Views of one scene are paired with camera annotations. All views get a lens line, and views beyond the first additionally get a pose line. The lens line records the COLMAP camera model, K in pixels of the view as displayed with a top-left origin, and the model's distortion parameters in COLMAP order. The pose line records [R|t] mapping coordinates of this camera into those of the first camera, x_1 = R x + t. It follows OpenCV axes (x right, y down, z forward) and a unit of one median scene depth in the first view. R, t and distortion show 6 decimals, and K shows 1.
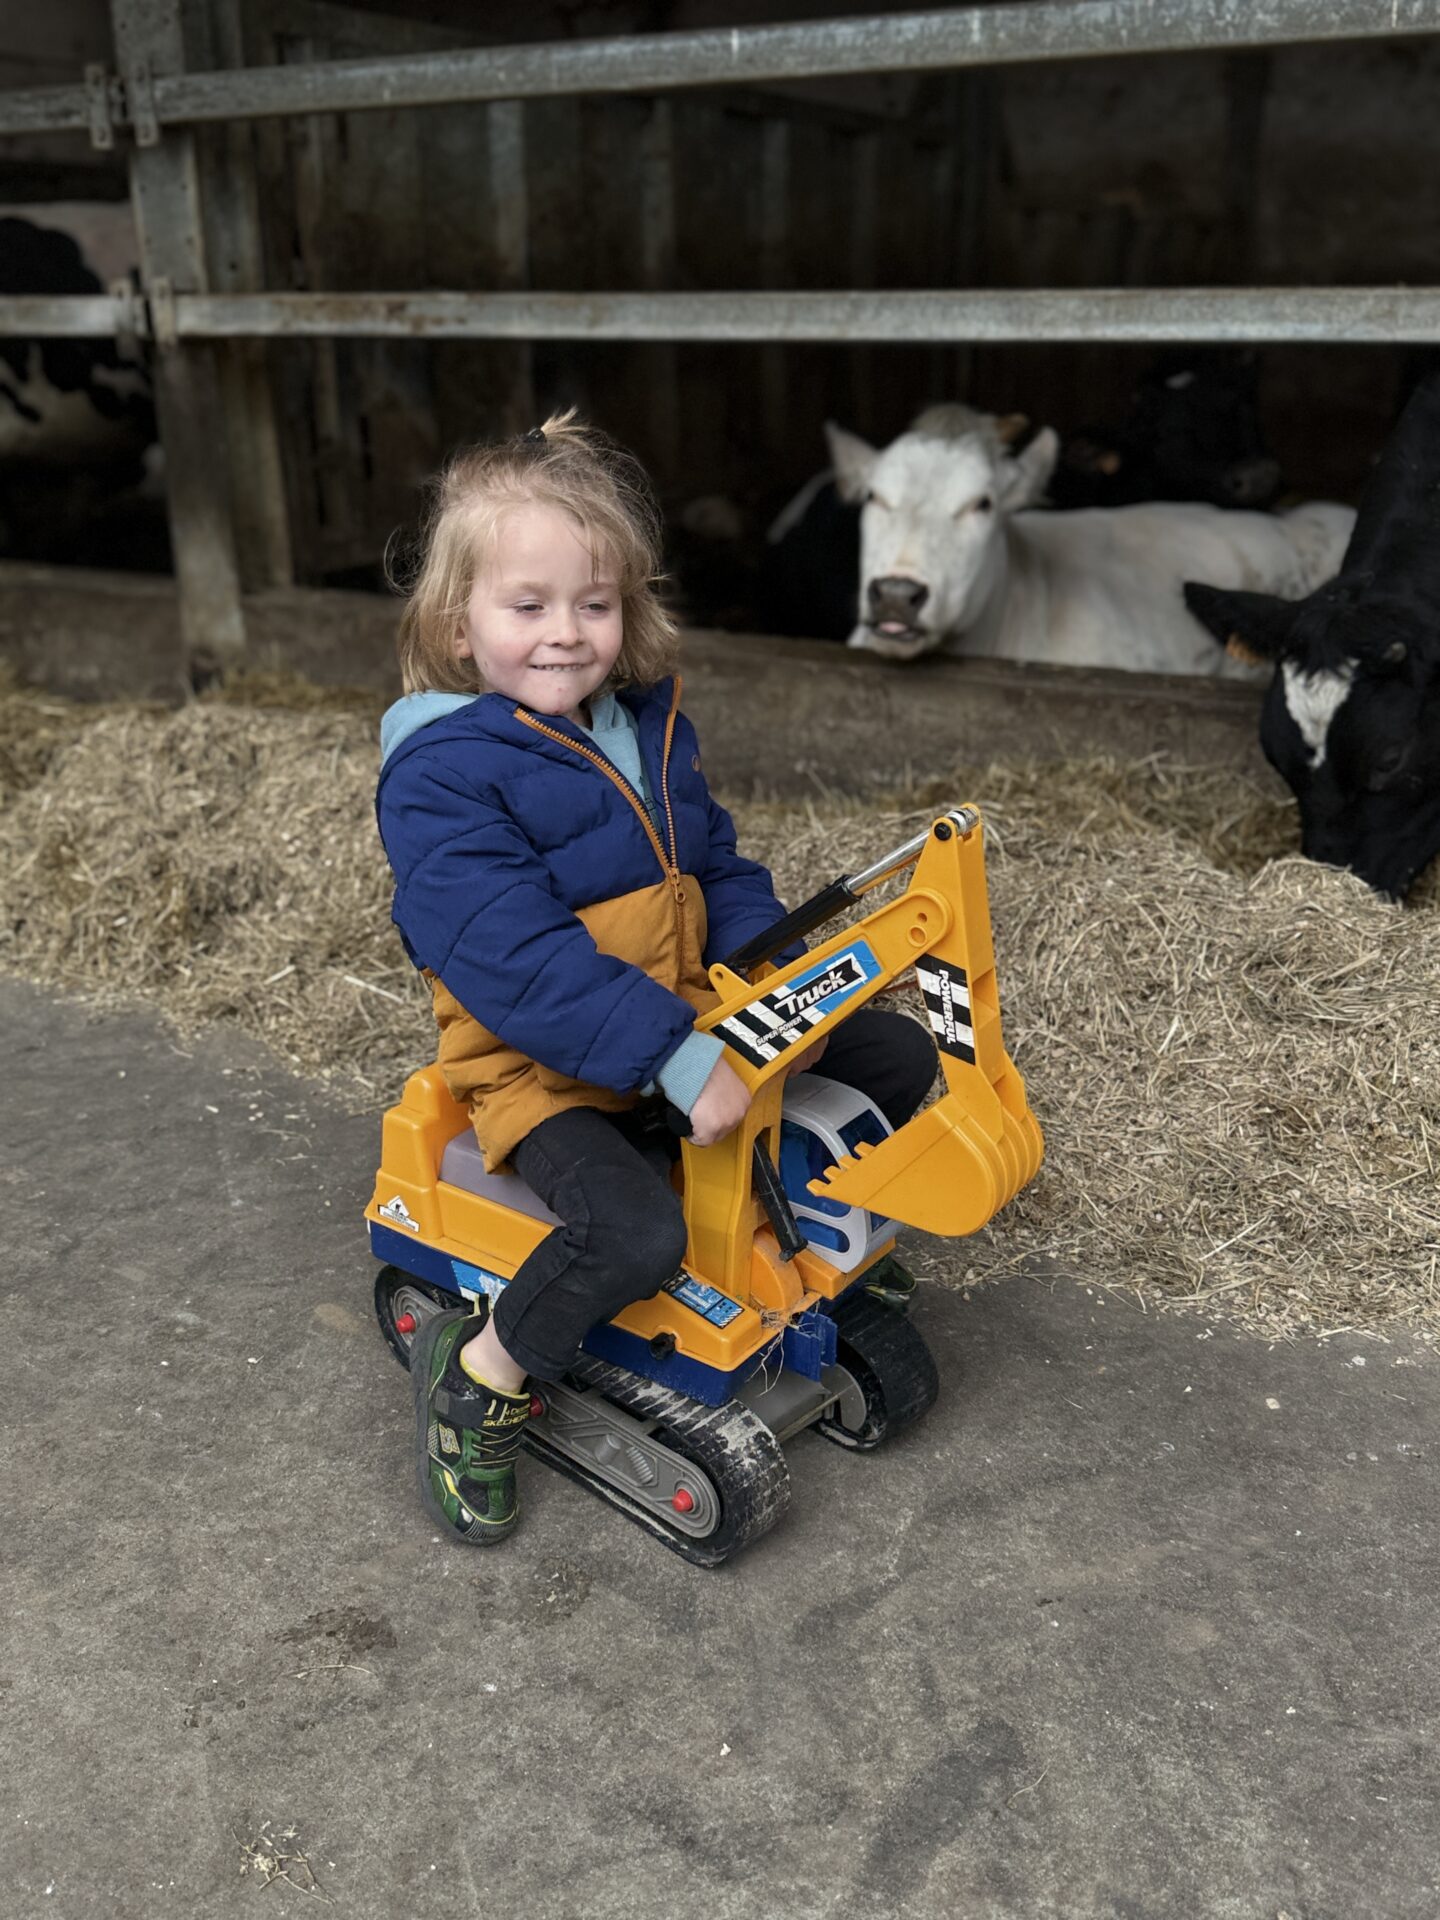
lens RADIAL K [[1728.7, 0, 720.0], [0, 1728.7, 960.0], [0, 0, 1]] dist [-0.007932, -0.017058]
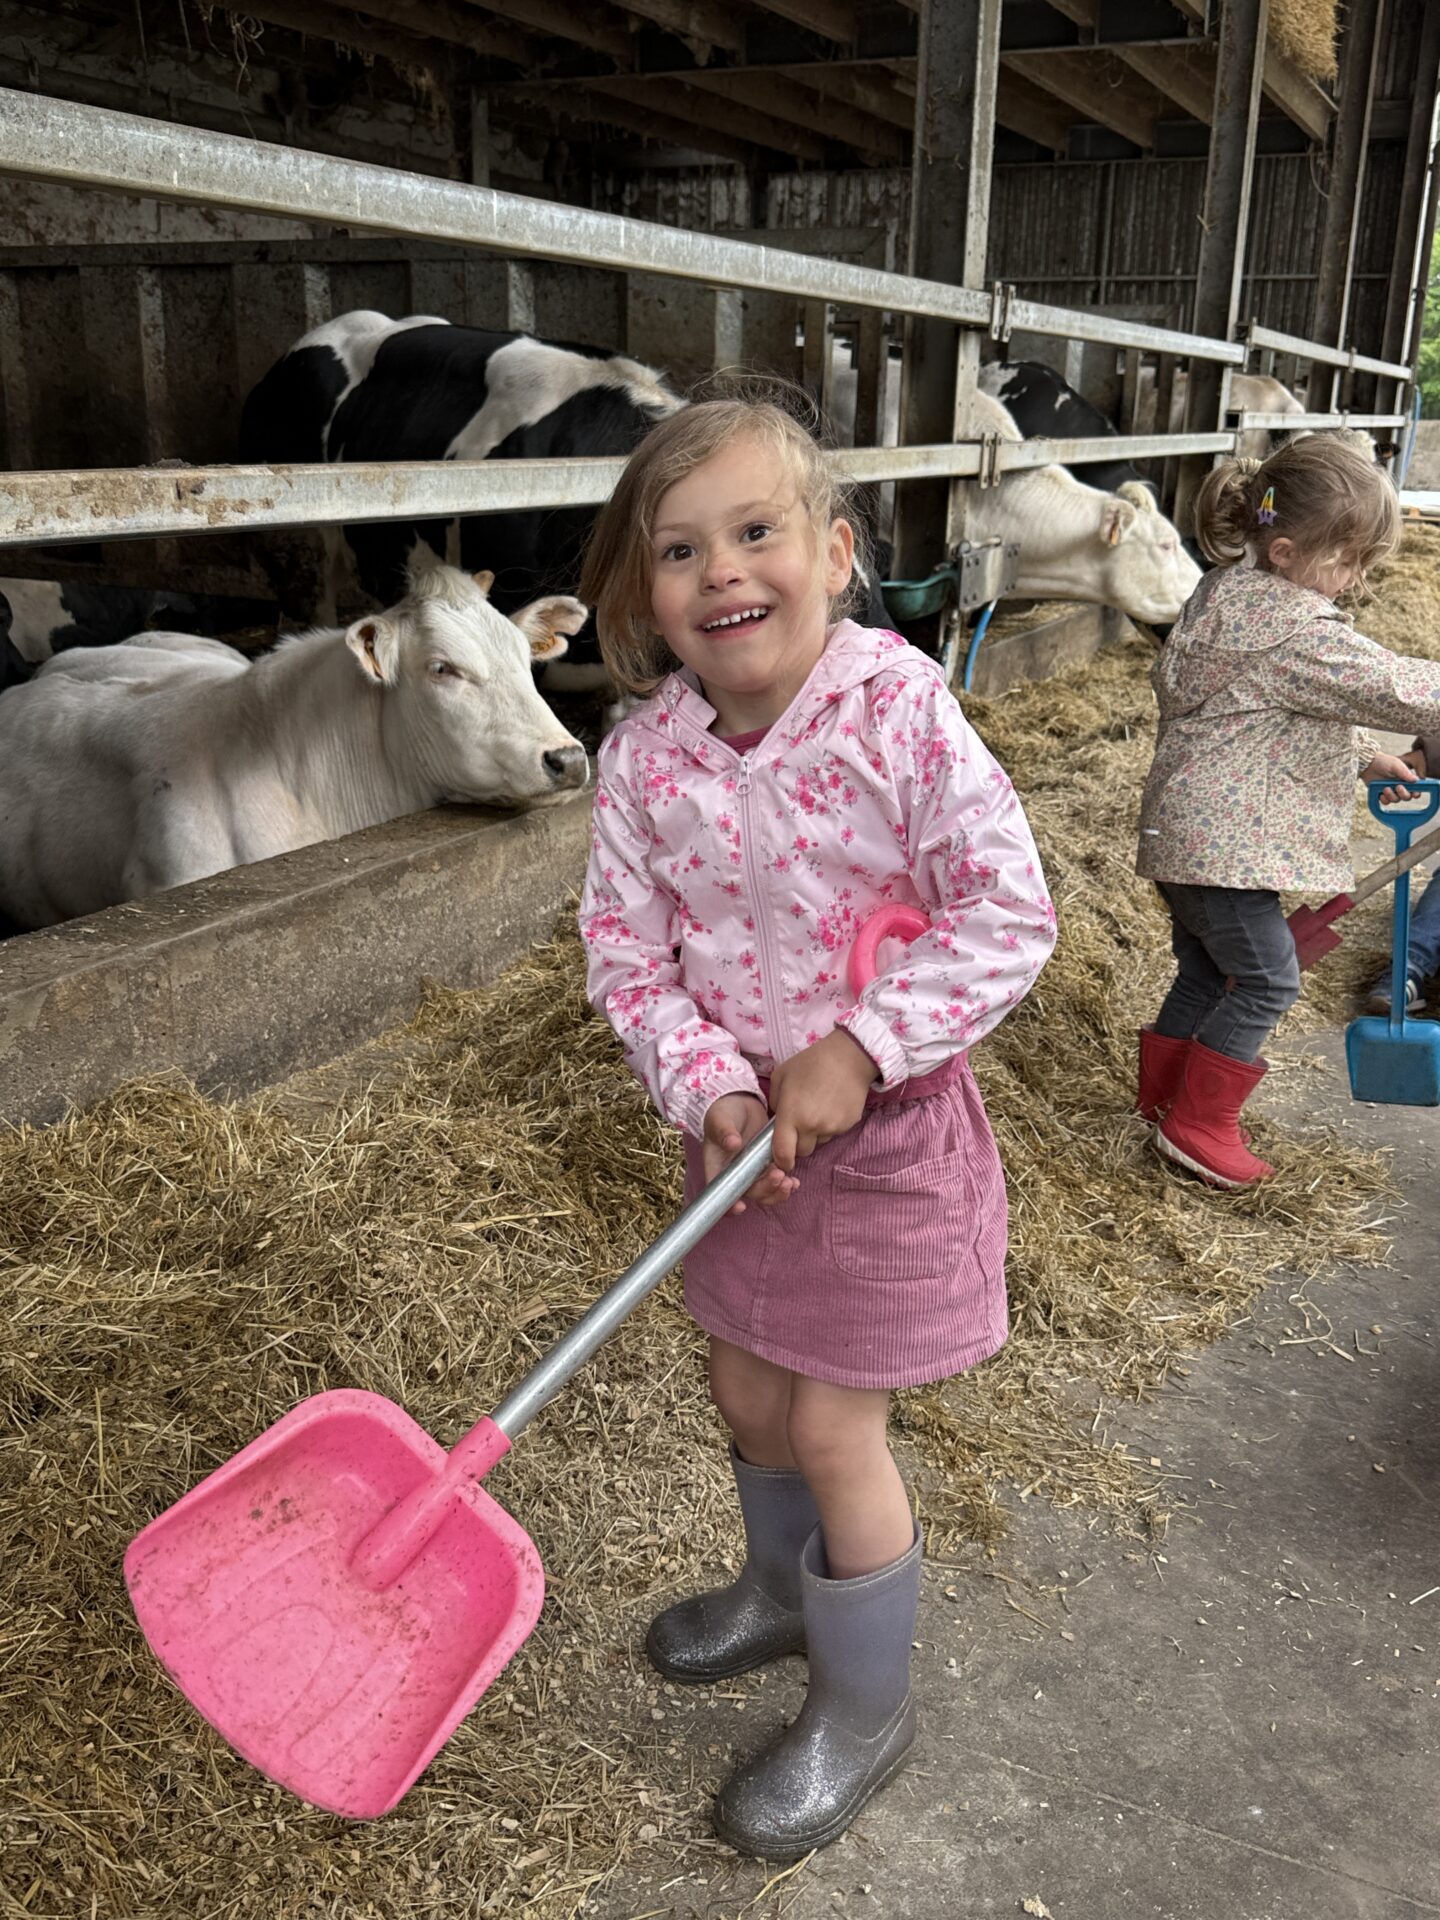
lens RADIAL K [[1728.7, 0, 720.0], [0, 1728.7, 960.0], [0, 0, 1]] dist [-0.007932, -0.017058]
pose [[-0.029794, -0.310265, 0.950183, -0.911173], [0.321790, 0.897020, 0.302996, -0.361104], [-0.946342, 0.314787, 0.073114, 0.836909]]
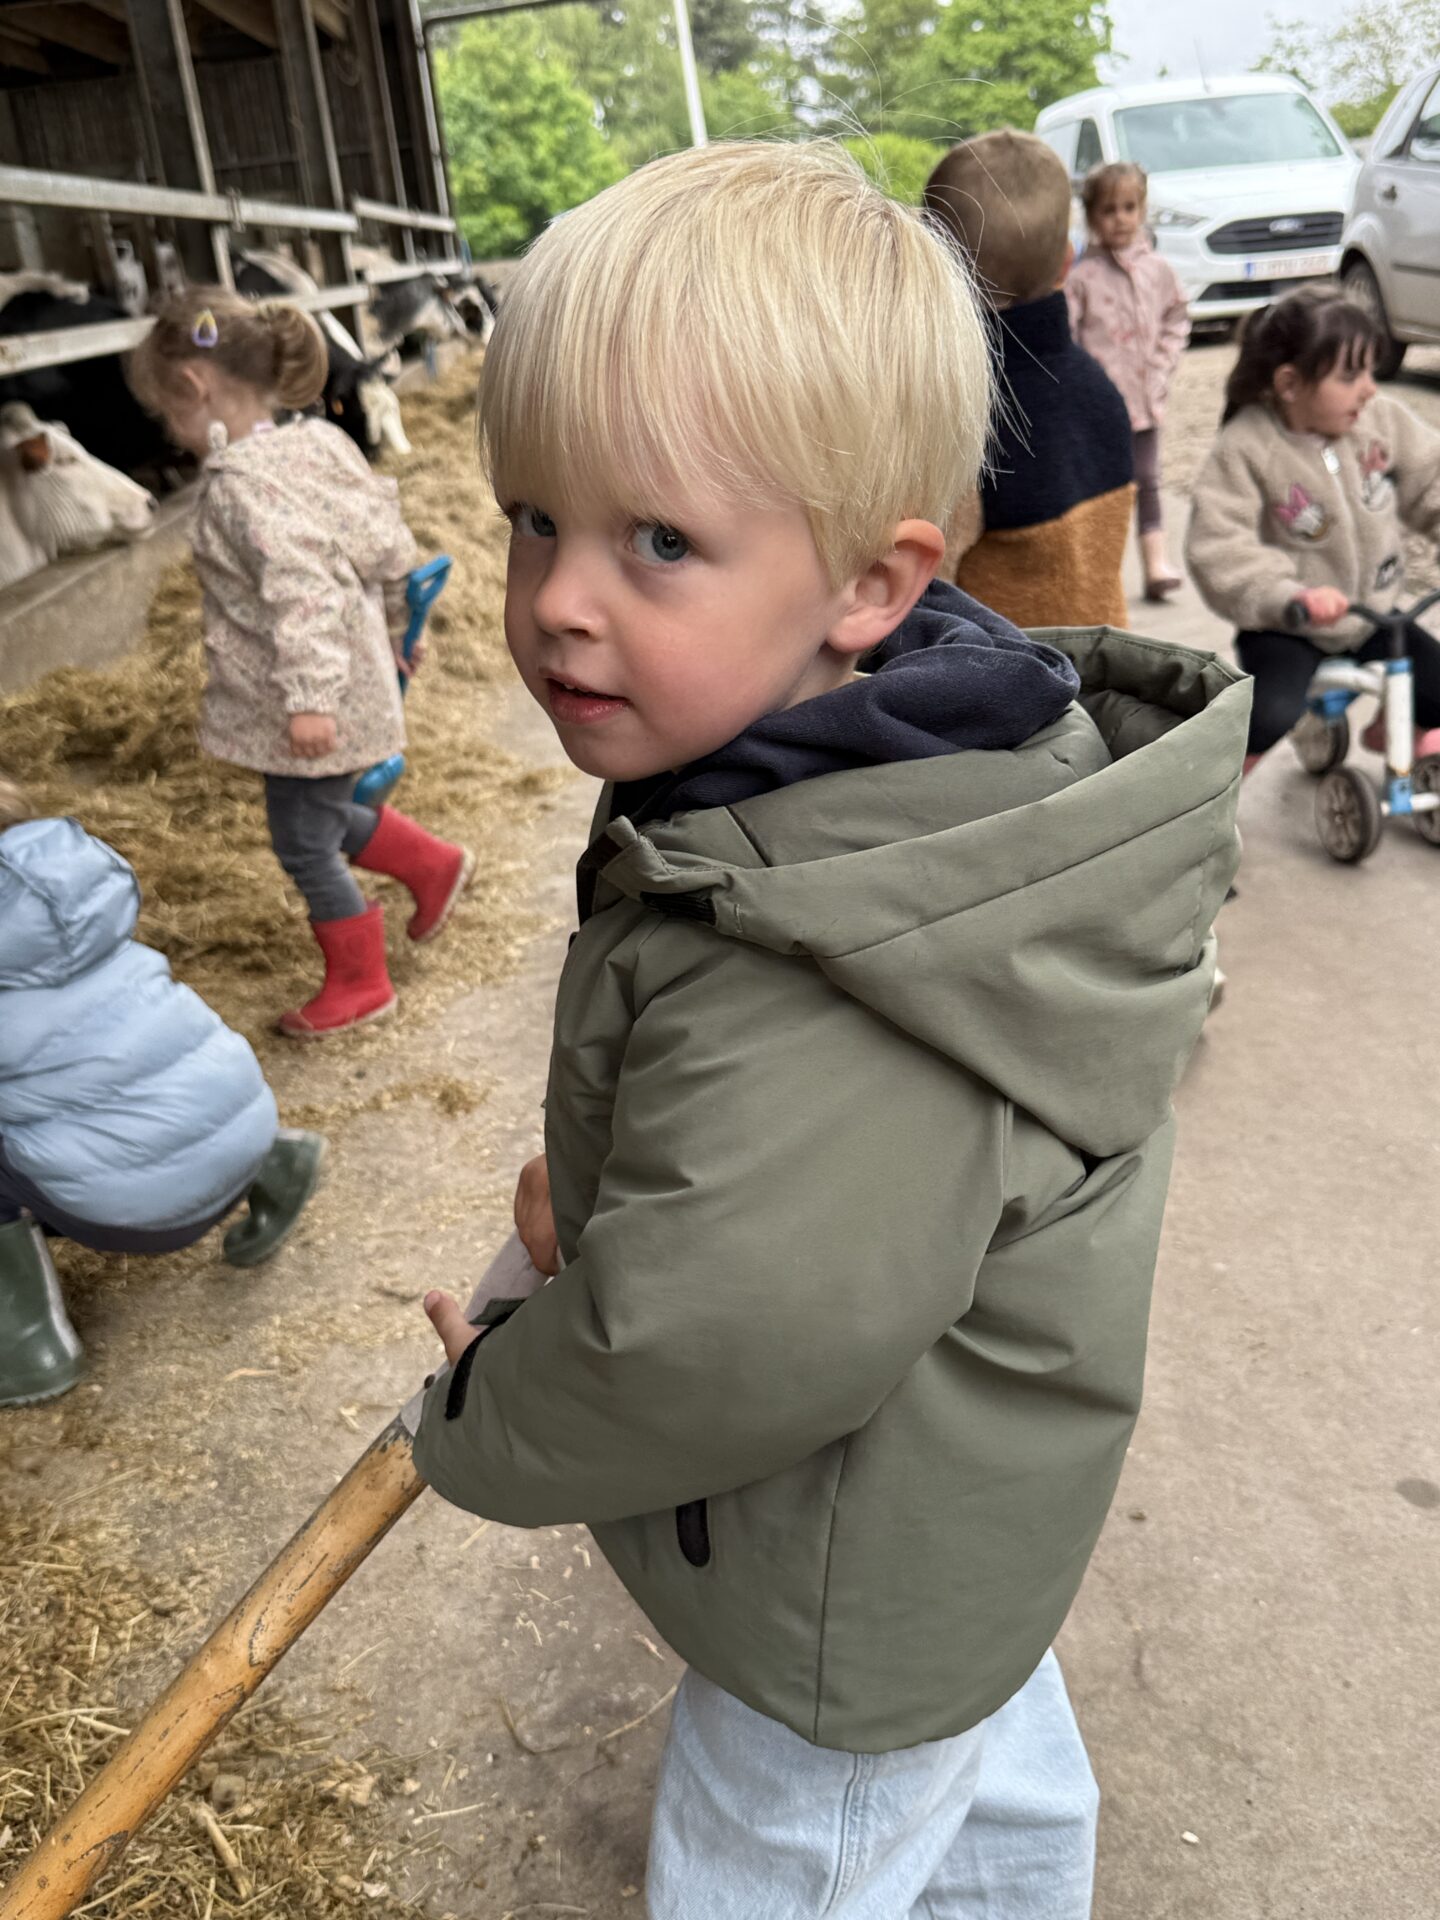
lens RADIAL K [[1728.7, 0, 720.0], [0, 1728.7, 960.0], [0, 0, 1]] dist [-0.007932, -0.017058]
pose [[-0.527362, -0.282740, 0.801216, -1.788170], [0.380885, 0.764270, 0.520402, -0.546395], [-0.759484, 0.579611, -0.295356, 1.353800]]
